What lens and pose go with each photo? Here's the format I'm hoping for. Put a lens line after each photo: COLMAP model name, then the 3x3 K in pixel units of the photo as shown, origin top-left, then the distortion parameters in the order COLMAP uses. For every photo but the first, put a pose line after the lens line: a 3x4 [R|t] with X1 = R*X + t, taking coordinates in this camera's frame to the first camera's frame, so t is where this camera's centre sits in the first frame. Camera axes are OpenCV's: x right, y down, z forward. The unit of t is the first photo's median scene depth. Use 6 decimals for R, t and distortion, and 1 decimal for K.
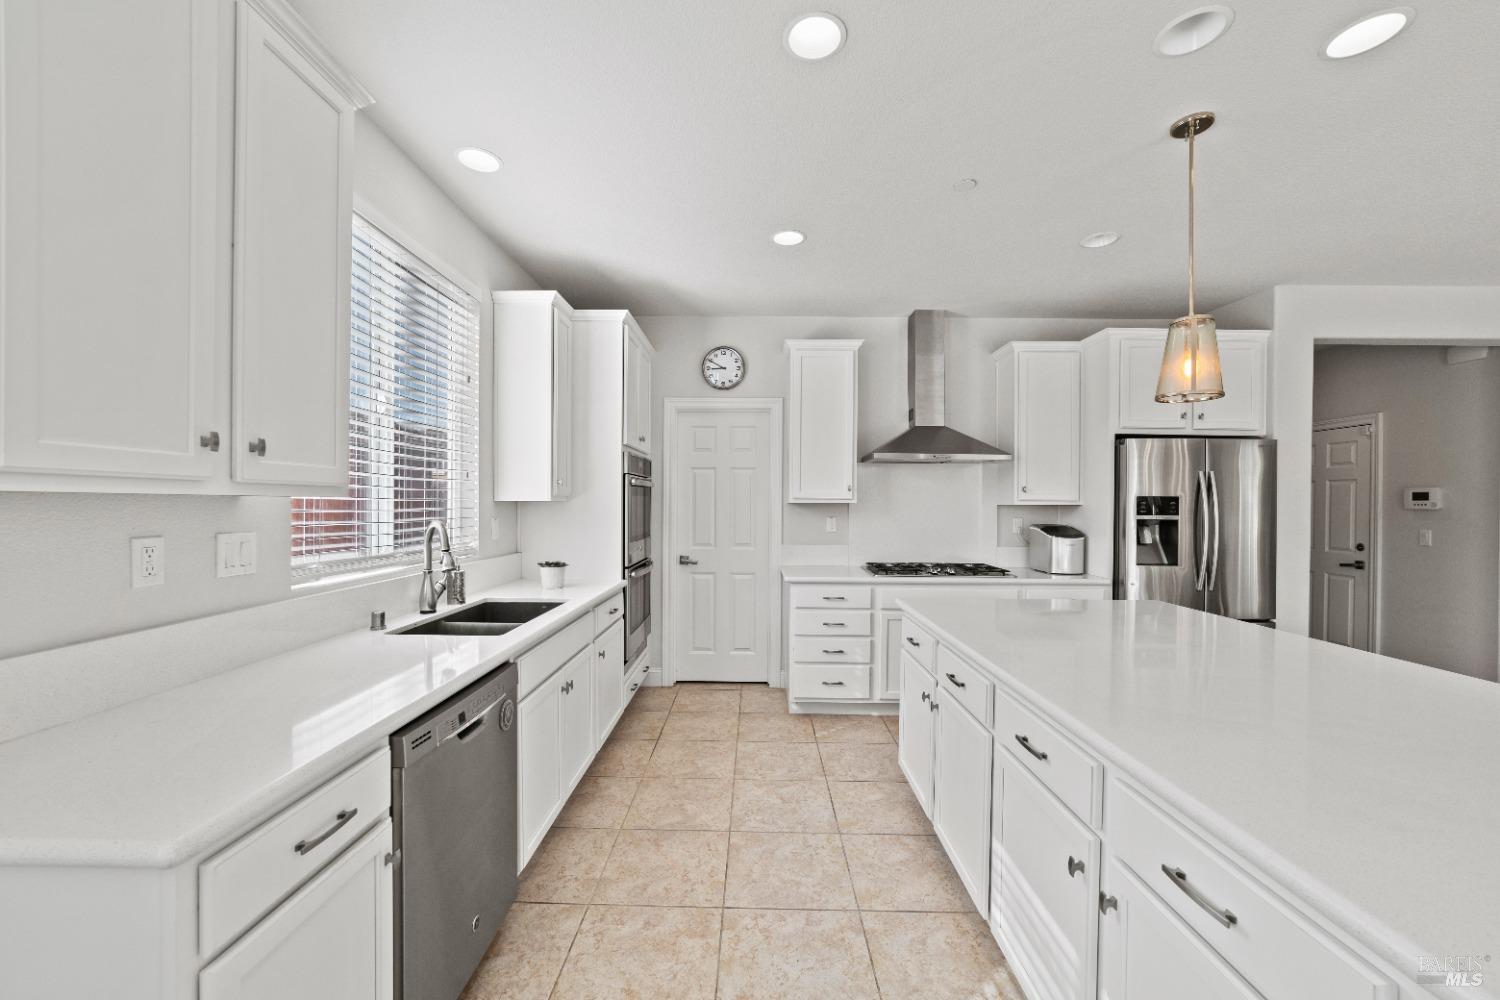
lens RADIAL K [[578.9, 0, 746.3], [0, 578.9, 511.5], [0, 0, 1]] dist [-0.015919, 0.004729]
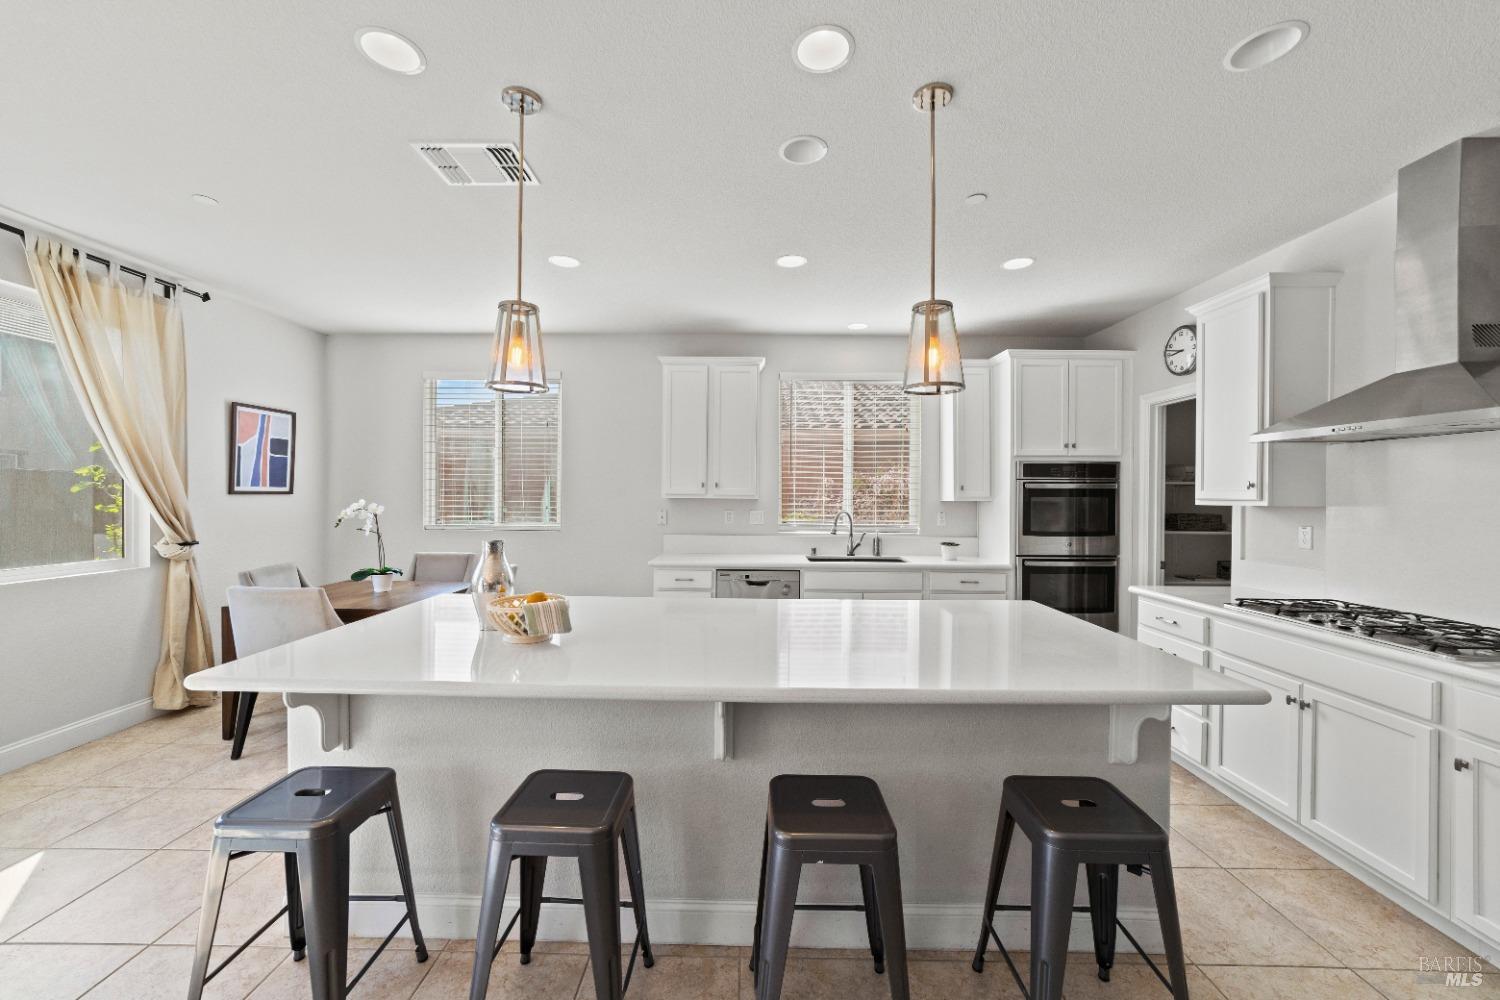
lens RADIAL K [[578.9, 0, 747.0], [0, 578.9, 496.7], [0, 0, 1]] dist [-0.015919, 0.004729]
pose [[-0.001084, -0.005931, -0.999982, 0.960780], [-0.023560, 0.999705, -0.005904, -0.006686], [0.999722, 0.023553, -0.001223, 0.401995]]
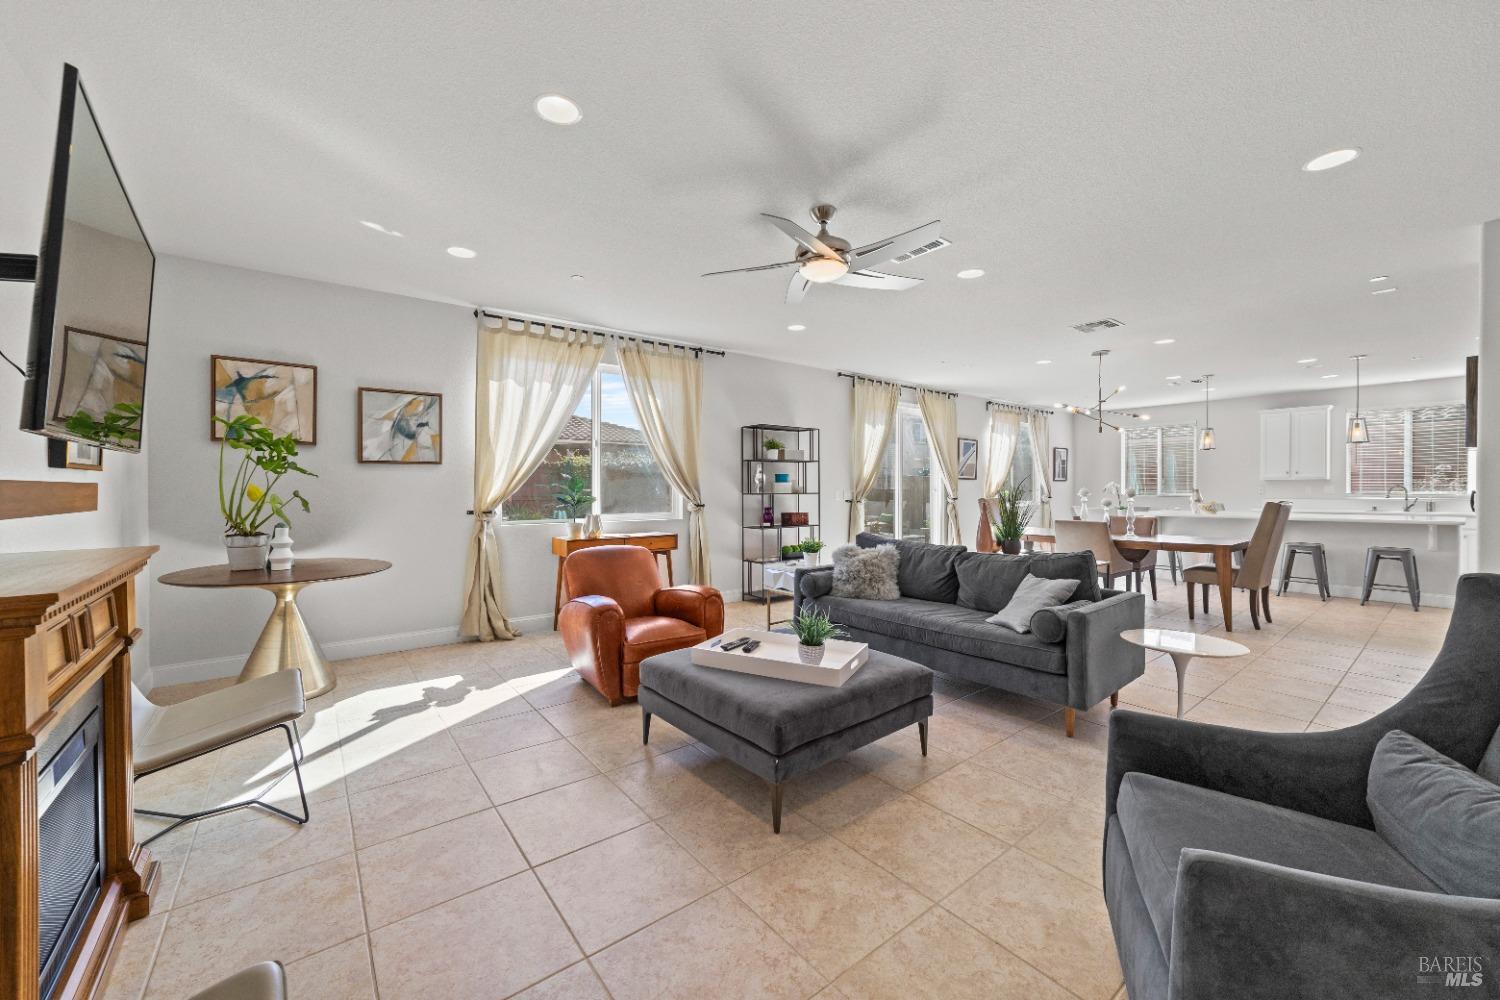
lens RADIAL K [[578.9, 0, 739.1], [0, 578.9, 498.6], [0, 0, 1]] dist [-0.015919, 0.004729]
pose [[-0.780848, 0.006044, -0.624692, 3.099031], [-0.014353, 0.999516, 0.027611, 0.040024], [0.624556, 0.030526, -0.780383, 0.758334]]
